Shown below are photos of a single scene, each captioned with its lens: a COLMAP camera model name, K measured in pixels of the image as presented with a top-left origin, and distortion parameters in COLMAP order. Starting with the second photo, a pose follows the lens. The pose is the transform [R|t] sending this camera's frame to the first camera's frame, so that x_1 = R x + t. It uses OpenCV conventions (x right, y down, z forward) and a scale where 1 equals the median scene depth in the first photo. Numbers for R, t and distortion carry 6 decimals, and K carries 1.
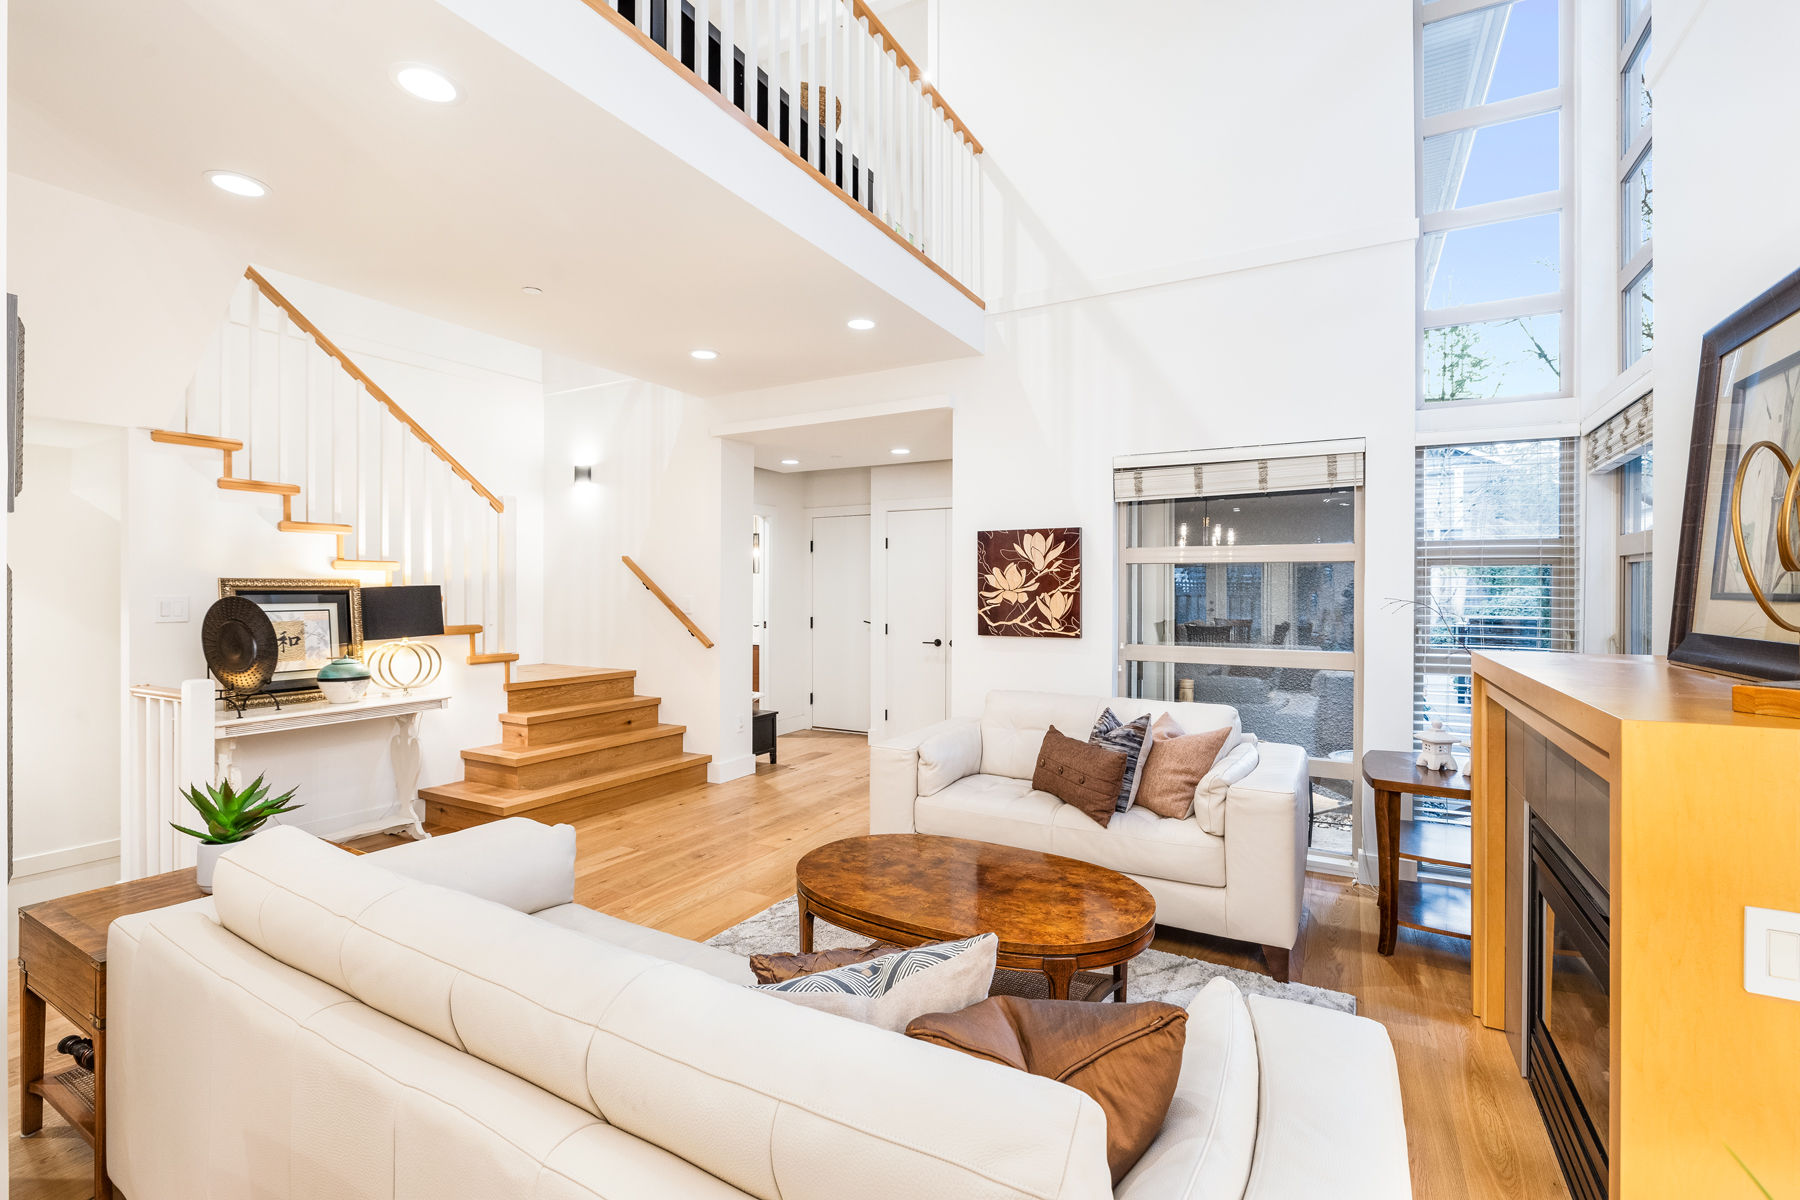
lens RADIAL K [[794.7, 0, 899.6], [0, 794.7, 588.4], [0, 0, 1]] dist [-0.003954, -0.000093]
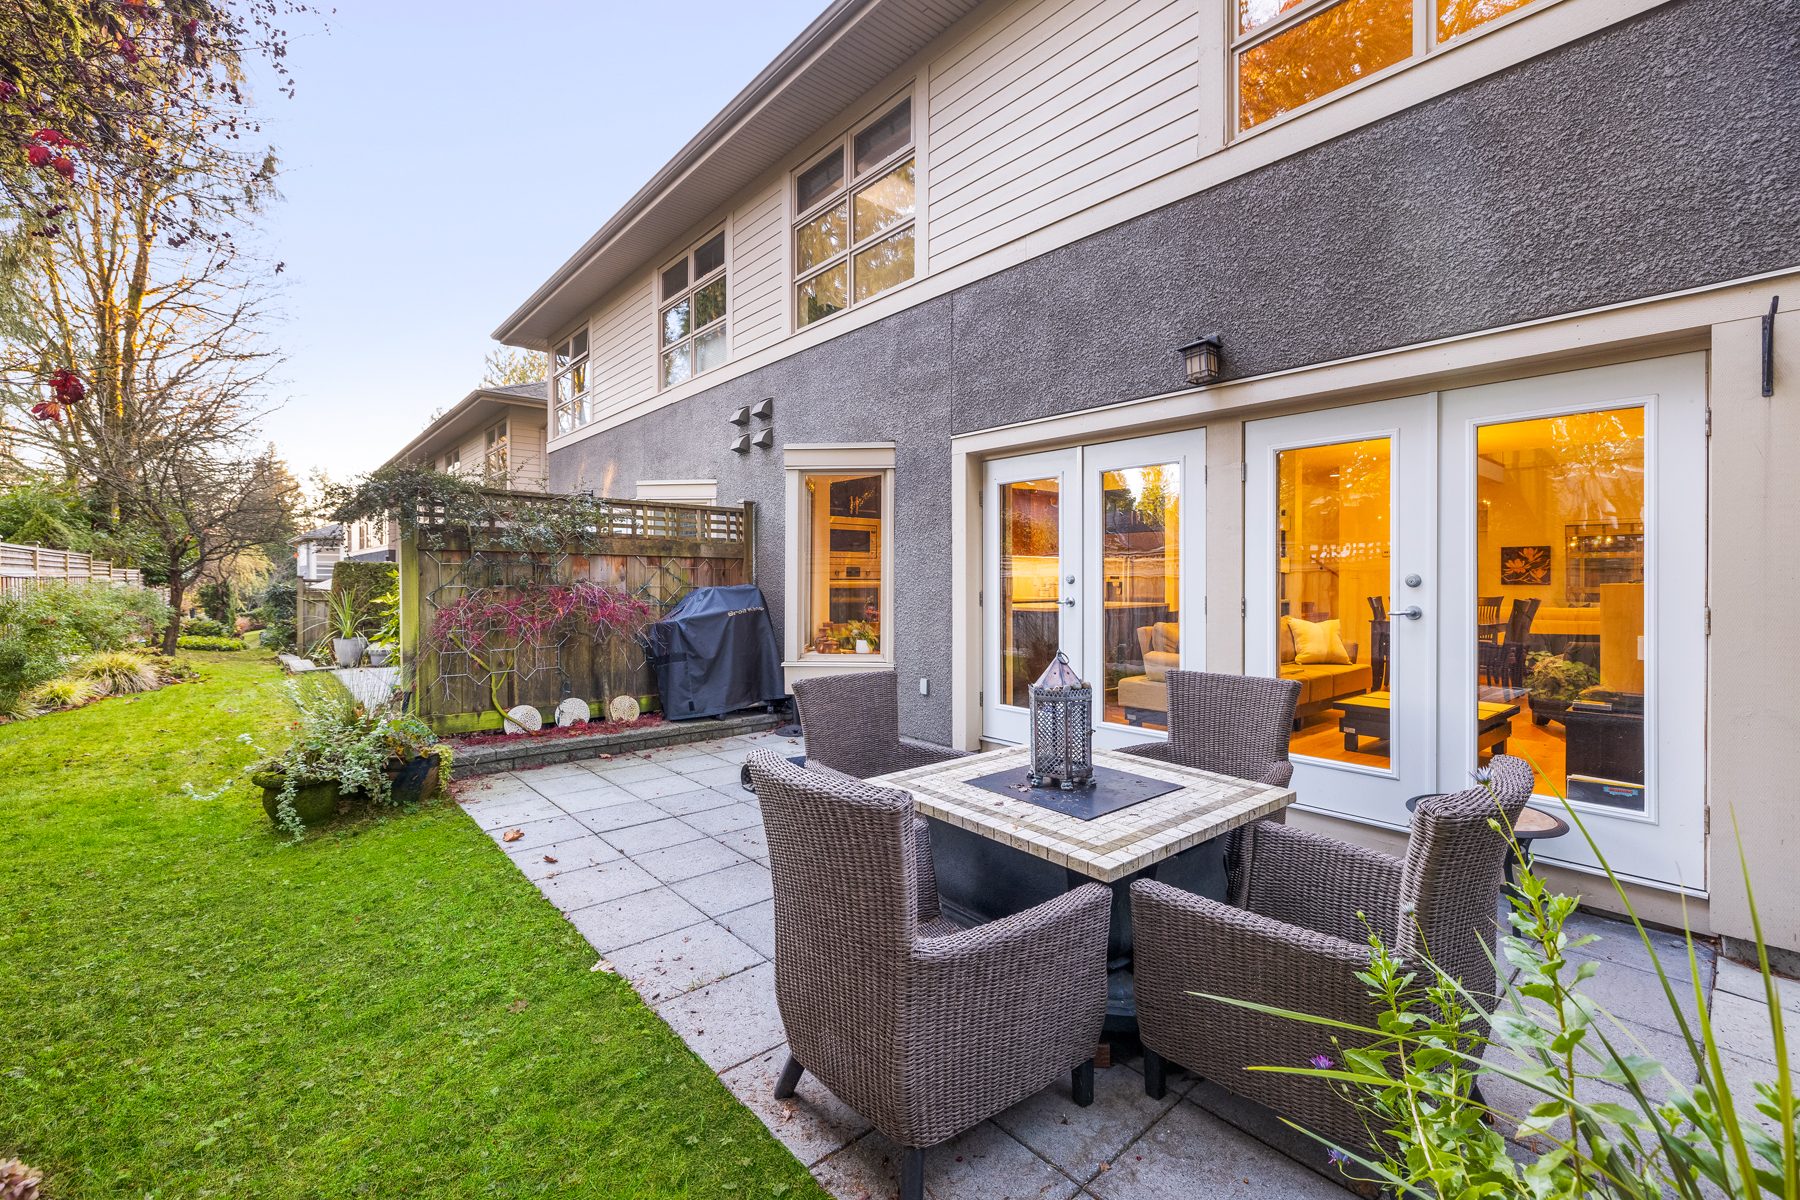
lens RADIAL K [[755.1, 0, 902.4], [0, 755.1, 577.5], [0, 0, 1]] dist [-0.000270, 0.000164]
pose [[0.943790, -0.000799, -0.330545, -1.037379], [0.001410, 0.999998, 0.001608, 0.027882], [0.330543, -0.001984, 0.943789, -2.253074]]
